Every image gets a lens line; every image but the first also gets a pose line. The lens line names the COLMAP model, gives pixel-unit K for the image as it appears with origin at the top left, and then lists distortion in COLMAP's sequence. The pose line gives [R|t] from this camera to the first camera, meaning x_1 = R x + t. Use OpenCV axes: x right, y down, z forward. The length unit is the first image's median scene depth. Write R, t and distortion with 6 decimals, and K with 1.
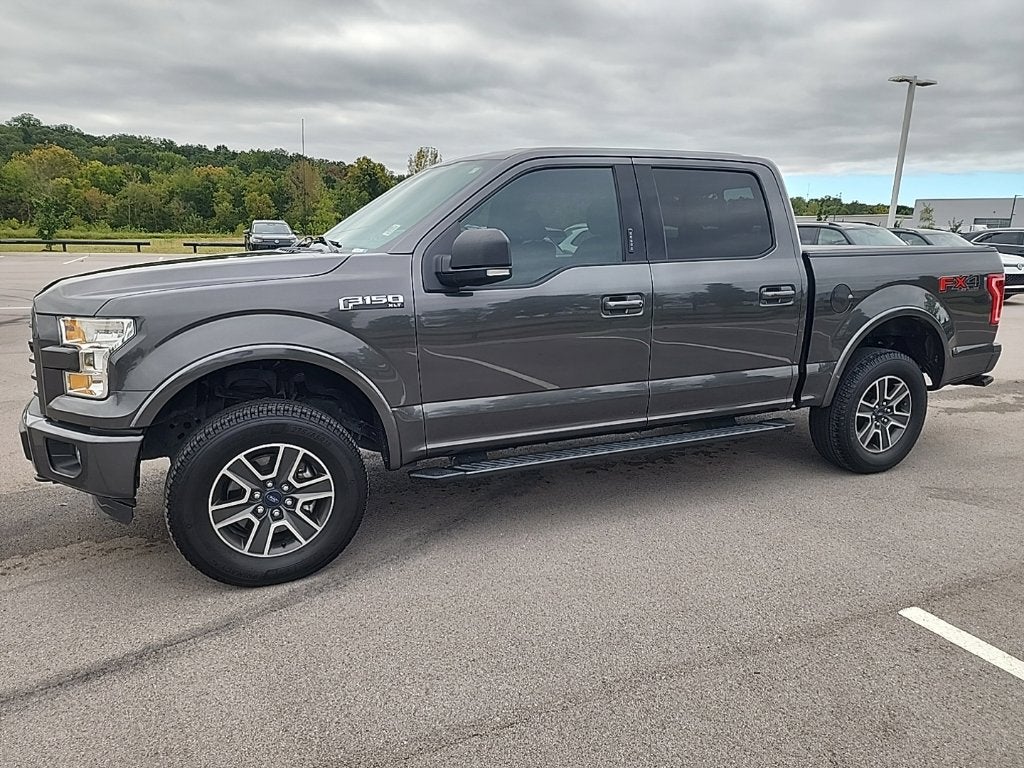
lens RADIAL K [[685.6, 0, 499.0], [0, 685.6, 382.6], [0, 0, 1]] dist [0.074204, -0.059500]
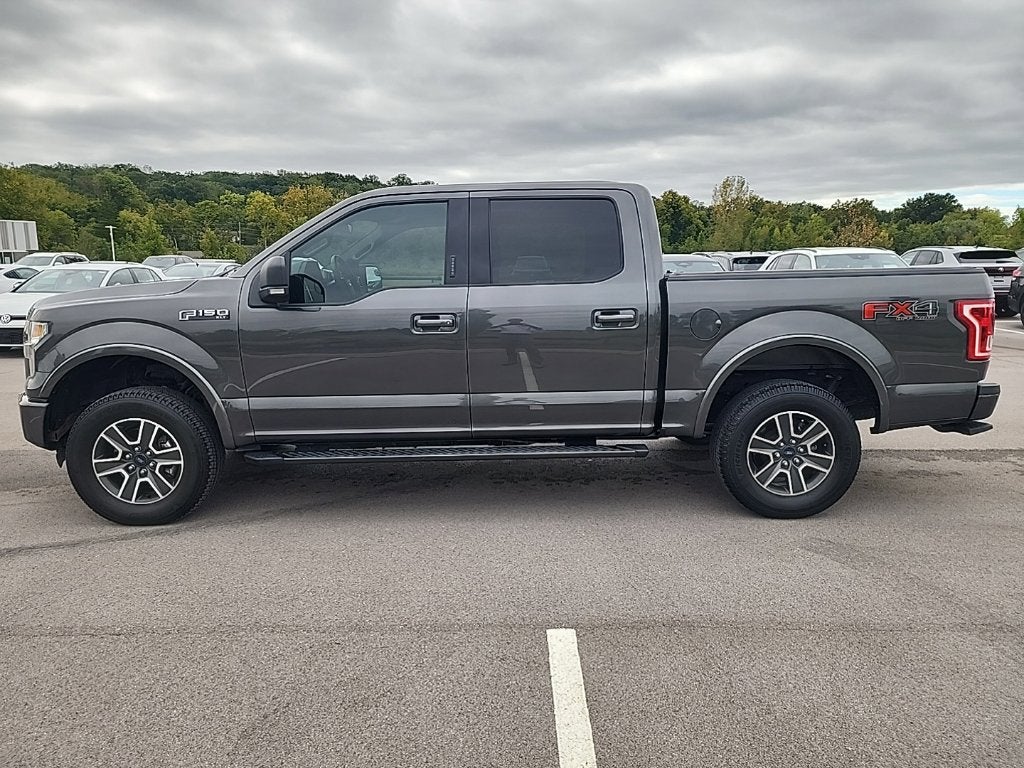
lens RADIAL K [[680.1, 0, 512.0], [0, 680.1, 384.0], [0, 0, 1]] dist [0.078662, -0.063459]
pose [[0.914762, 0.053285, -0.400464, 0.746313], [-0.069719, 0.997213, -0.026568, 0.005933], [0.397932, 0.052223, 0.915927, 0.049213]]
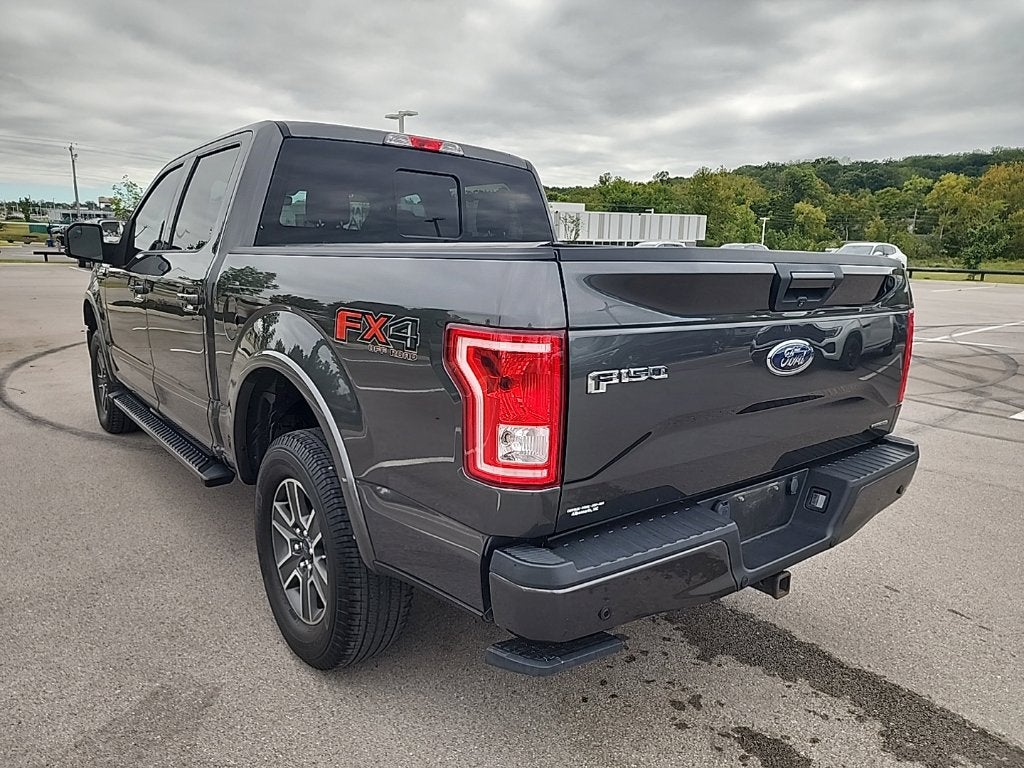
lens RADIAL K [[680.1, 0, 512.0], [0, 680.1, 384.0], [0, 0, 1]] dist [0.078662, -0.063459]
pose [[0.258341, 0.181587, -0.948834, 1.398583], [-0.223041, 0.966851, 0.124307, -0.235971], [0.939954, 0.179515, 0.290278, 1.272859]]
